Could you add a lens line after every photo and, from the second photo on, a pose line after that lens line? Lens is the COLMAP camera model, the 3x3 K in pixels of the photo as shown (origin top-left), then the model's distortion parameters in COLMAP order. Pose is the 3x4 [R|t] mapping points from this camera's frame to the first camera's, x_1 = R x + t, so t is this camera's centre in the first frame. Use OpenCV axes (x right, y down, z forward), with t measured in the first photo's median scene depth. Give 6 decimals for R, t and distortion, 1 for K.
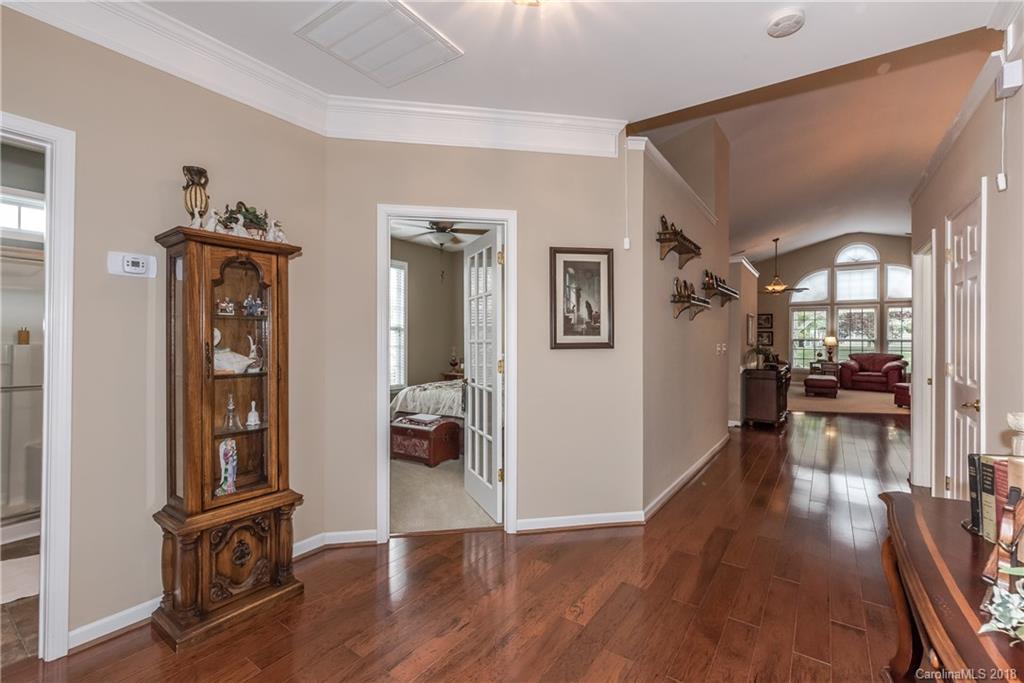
lens RADIAL K [[450.4, 0, 520.7], [0, 450.4, 340.6], [0, 0, 1]] dist [0.003633, -0.002126]
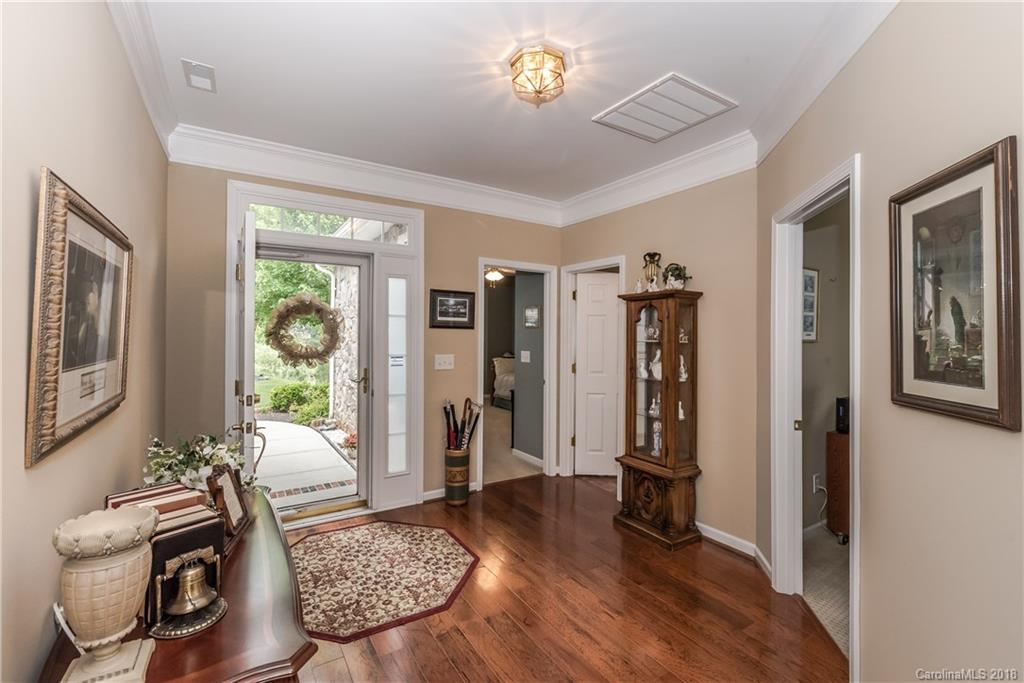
lens RADIAL K [[450.4, 0, 508.8], [0, 450.4, 332.7], [0, 0, 1]] dist [0.003633, -0.002126]
pose [[-0.404173, -0.007031, -0.914655, 0.680122], [-0.006068, 0.999969, -0.005005, -0.052873], [0.914662, 0.003527, -0.404204, 0.805902]]
